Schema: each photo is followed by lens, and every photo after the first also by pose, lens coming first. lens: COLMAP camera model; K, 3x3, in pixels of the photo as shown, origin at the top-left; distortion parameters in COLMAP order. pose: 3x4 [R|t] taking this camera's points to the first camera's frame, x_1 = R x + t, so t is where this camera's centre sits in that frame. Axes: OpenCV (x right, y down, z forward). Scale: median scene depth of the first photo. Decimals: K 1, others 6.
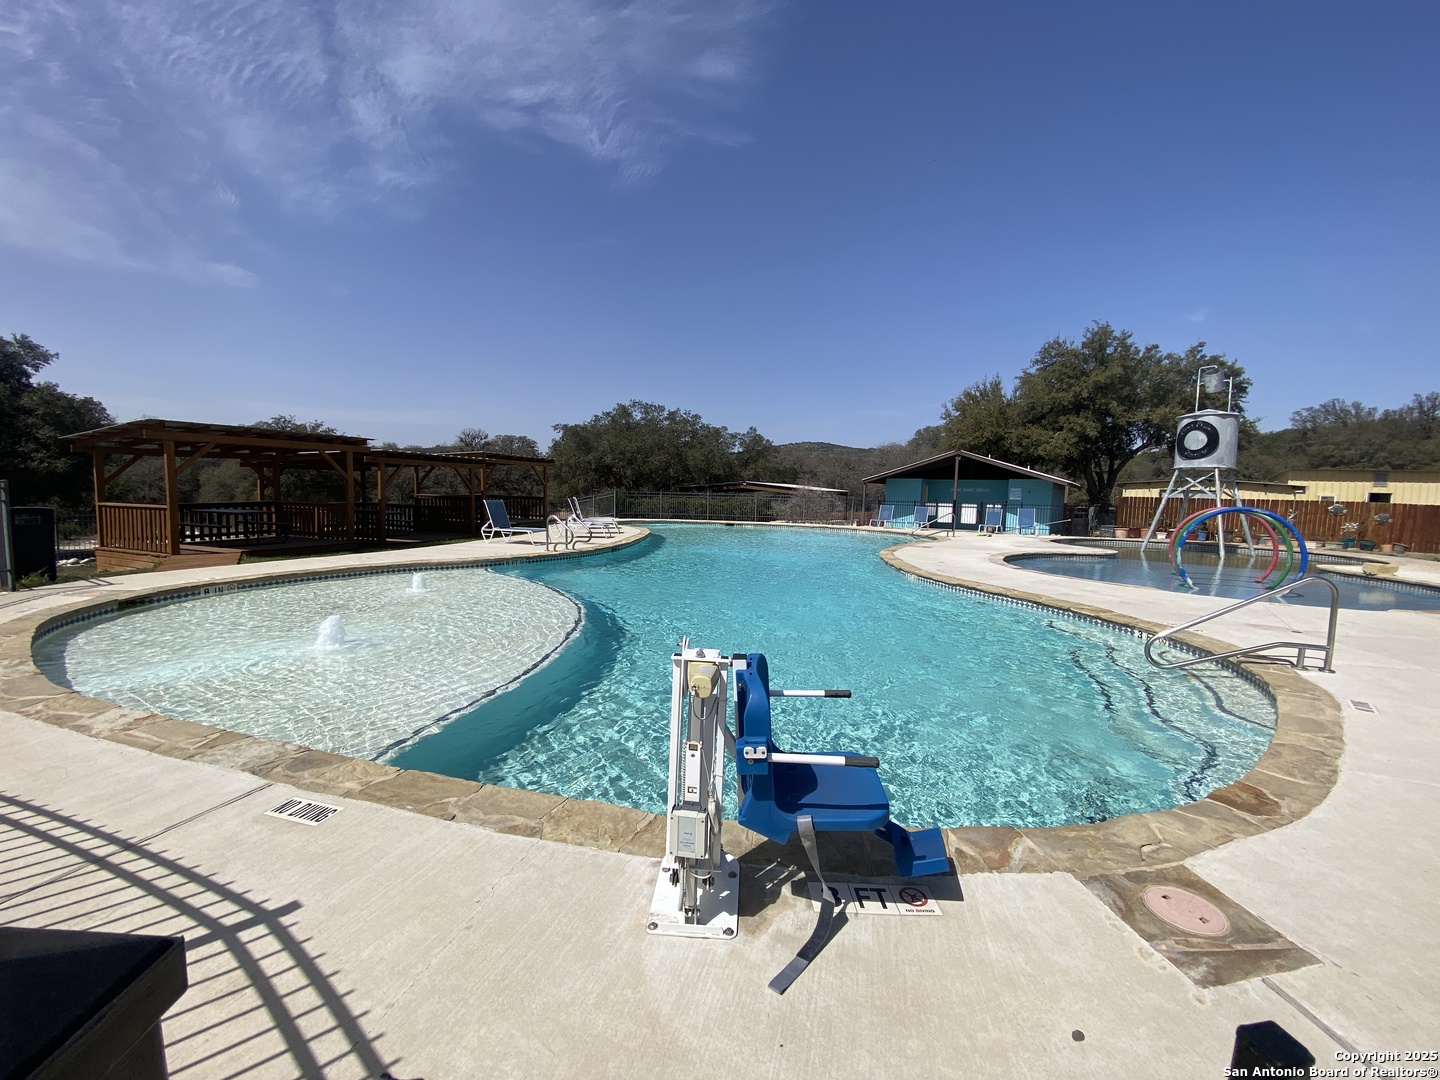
lens RADIAL K [[572.5, 0, 722.1], [0, 572.5, 552.9], [0, 0, 1]] dist [-0.005687, -0.010722]
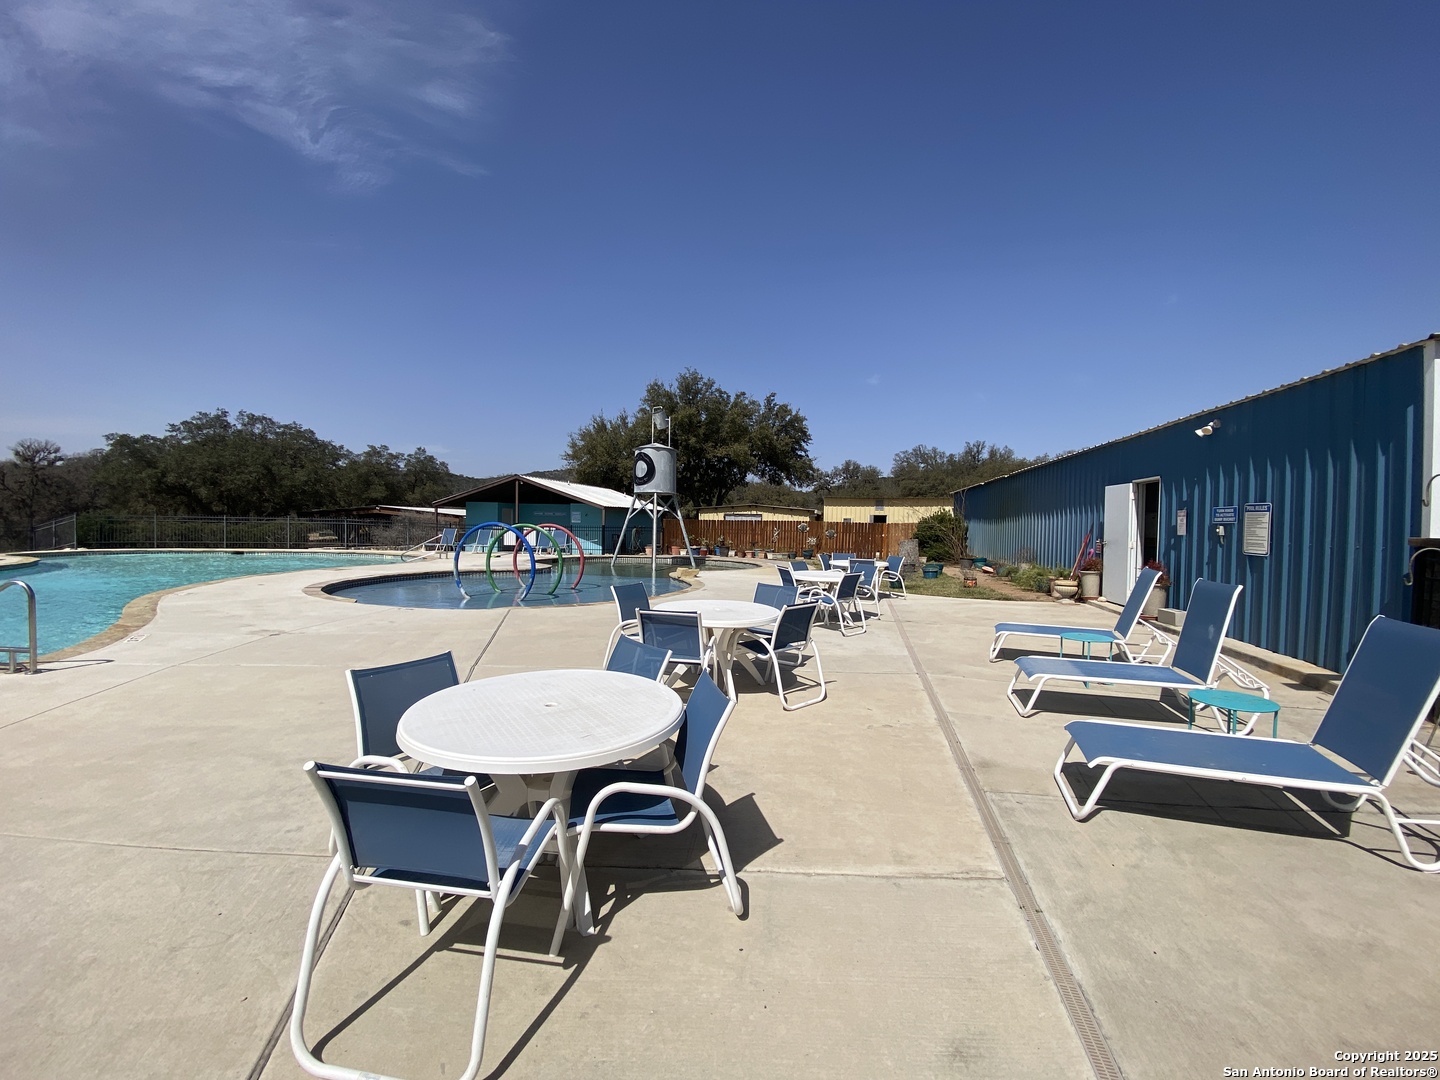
lens RADIAL K [[572.5, 0, 709.9], [0, 572.5, 515.1], [0, 0, 1]] dist [-0.005687, -0.010722]
pose [[0.929644, 0.000383, 0.368459, 0.172734], [0.041311, 0.993586, -0.105264, 0.008869], [-0.366136, 0.113079, 0.923665, -0.046200]]
